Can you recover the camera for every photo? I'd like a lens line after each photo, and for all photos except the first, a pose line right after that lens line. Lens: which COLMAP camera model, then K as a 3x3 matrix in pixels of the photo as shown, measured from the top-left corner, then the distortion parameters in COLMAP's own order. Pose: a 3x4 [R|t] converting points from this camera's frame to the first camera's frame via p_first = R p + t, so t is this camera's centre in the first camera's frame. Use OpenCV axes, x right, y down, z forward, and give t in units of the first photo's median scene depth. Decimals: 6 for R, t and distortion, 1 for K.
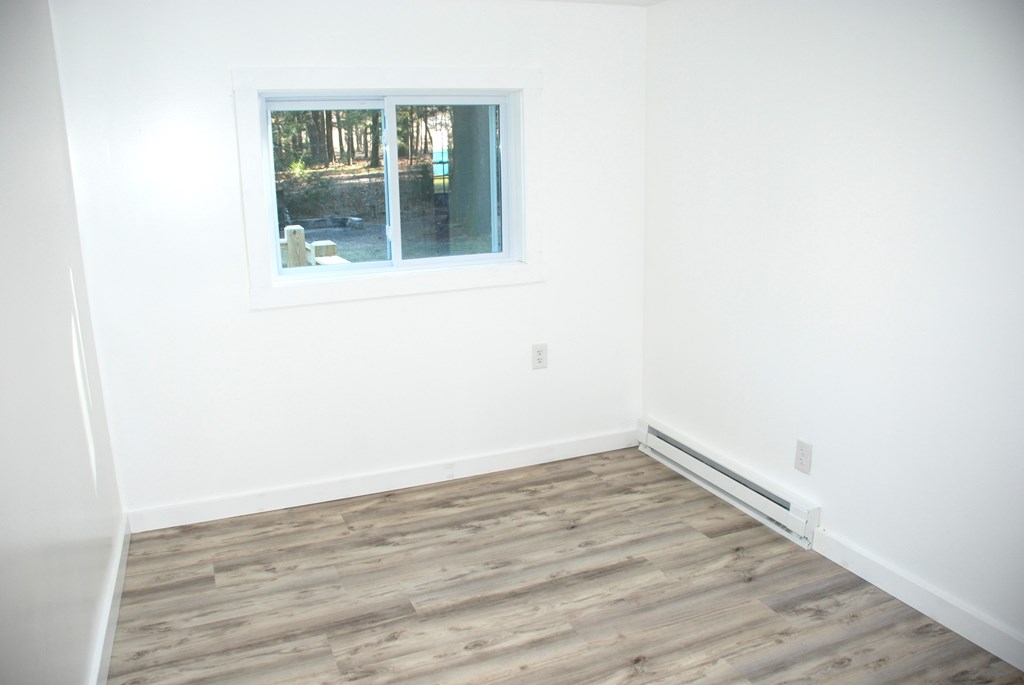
lens RADIAL K [[798.3, 0, 525.2], [0, 798.3, 319.4], [0, 0, 1]] dist [-0.161466, 0.115613]
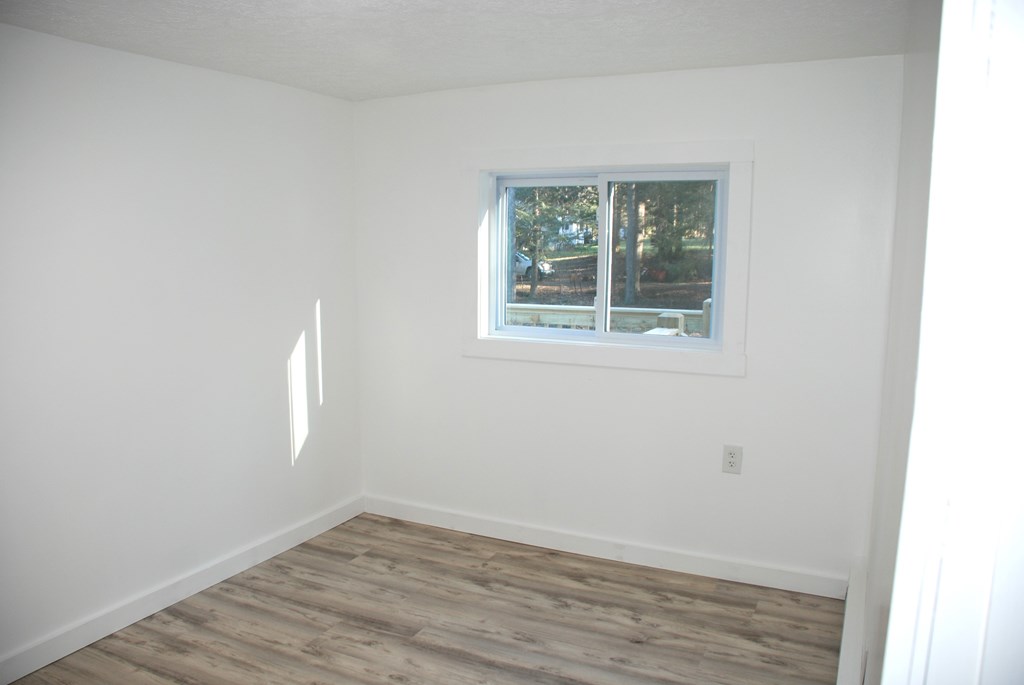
lens RADIAL K [[798.3, 0, 514.7], [0, 798.3, 343.5], [0, 0, 1]] dist [-0.161466, 0.115613]
pose [[0.651425, 0.125416, -0.748276, 0.601019], [-0.173680, 0.984705, 0.013843, -0.061504], [0.738567, 0.120943, 0.663243, 0.267558]]
